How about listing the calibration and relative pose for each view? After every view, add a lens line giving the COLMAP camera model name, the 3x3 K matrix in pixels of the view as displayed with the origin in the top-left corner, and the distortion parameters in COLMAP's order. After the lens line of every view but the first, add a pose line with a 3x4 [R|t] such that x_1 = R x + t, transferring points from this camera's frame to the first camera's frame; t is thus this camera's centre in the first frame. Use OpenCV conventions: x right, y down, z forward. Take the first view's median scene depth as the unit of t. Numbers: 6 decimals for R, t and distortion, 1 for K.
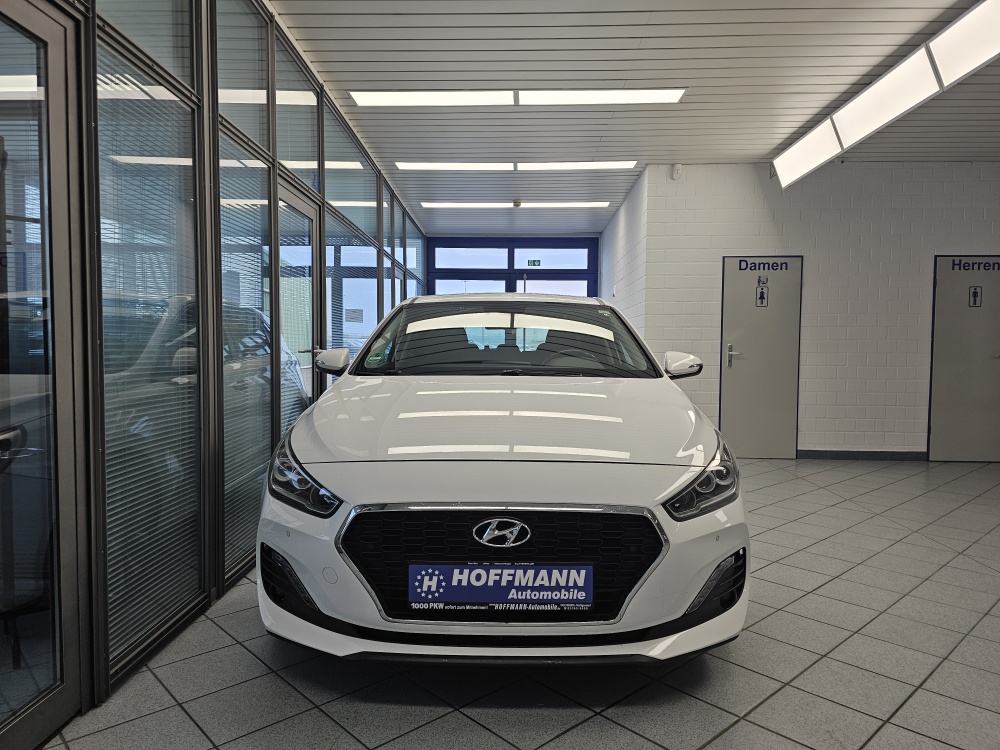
lens RADIAL K [[675.0, 0, 494.8], [0, 675.0, 379.8], [0, 0, 1]] dist [0.064173, -0.071628]
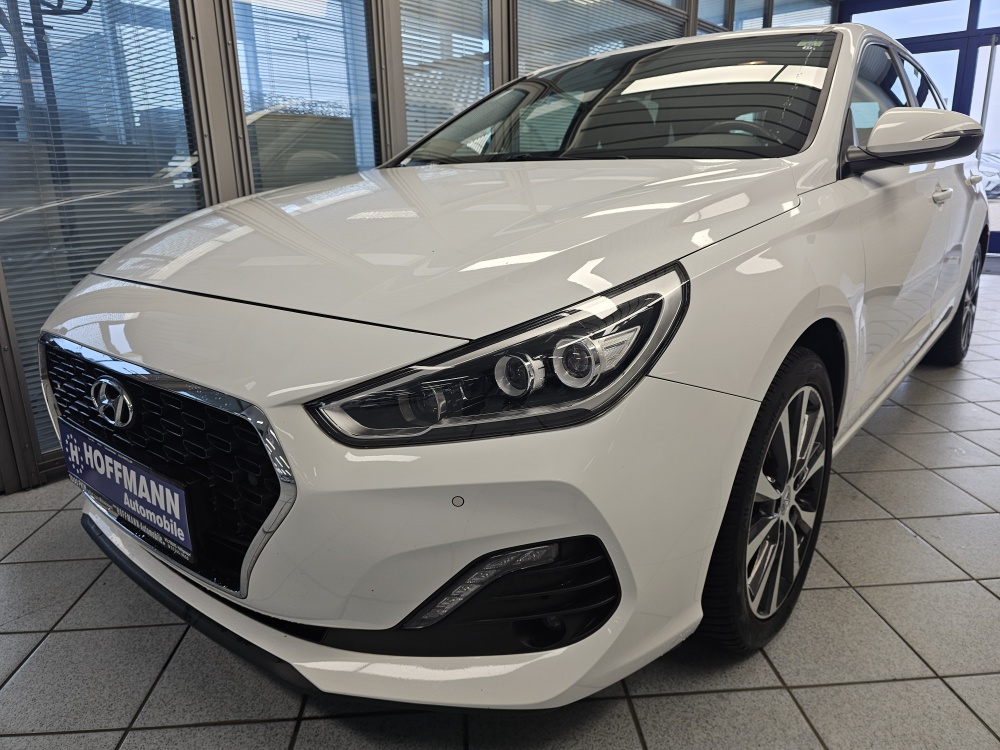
lens RADIAL K [[675.0, 0, 490.6], [0, 675.0, 366.8], [0, 0, 1]] dist [0.064173, -0.071628]
pose [[0.774815, 0.144112, -0.615544, 0.648485], [-0.002617, 0.974394, 0.224833, 0.055153], [0.632183, -0.172593, 0.755352, 0.755361]]
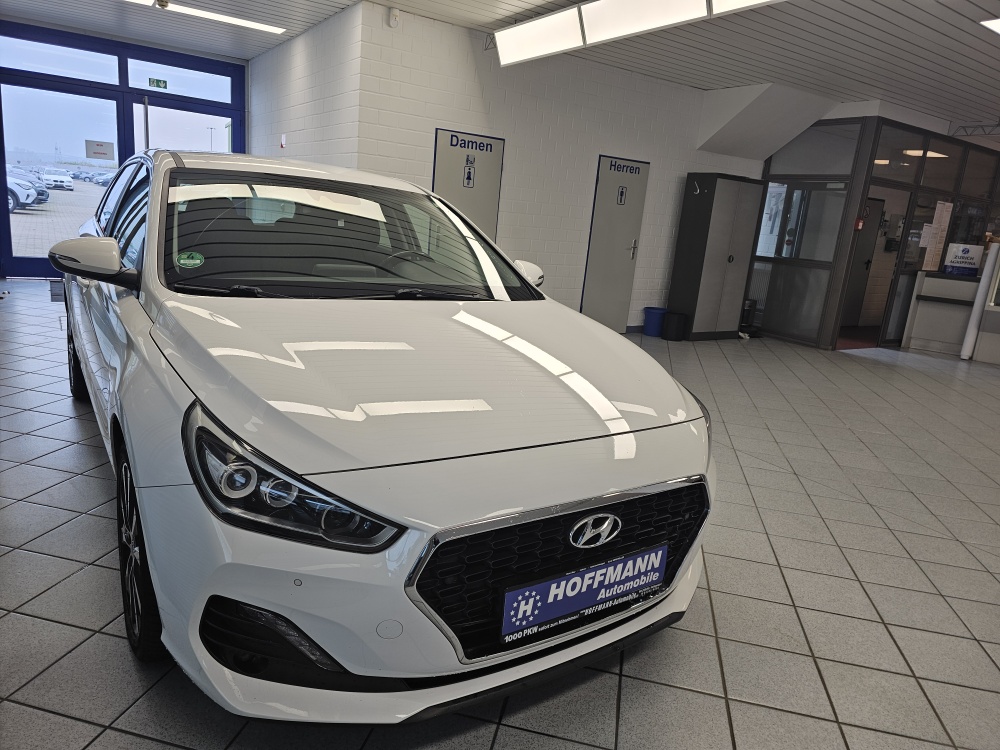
lens RADIAL K [[675.0, 0, 504.6], [0, 675.0, 380.0], [0, 0, 1]] dist [0.064173, -0.071628]
pose [[0.810029, -0.072840, 0.581848, -0.559473], [-0.057931, 0.977460, 0.203016, -0.122603], [-0.583521, -0.198156, 0.787551, 0.437554]]
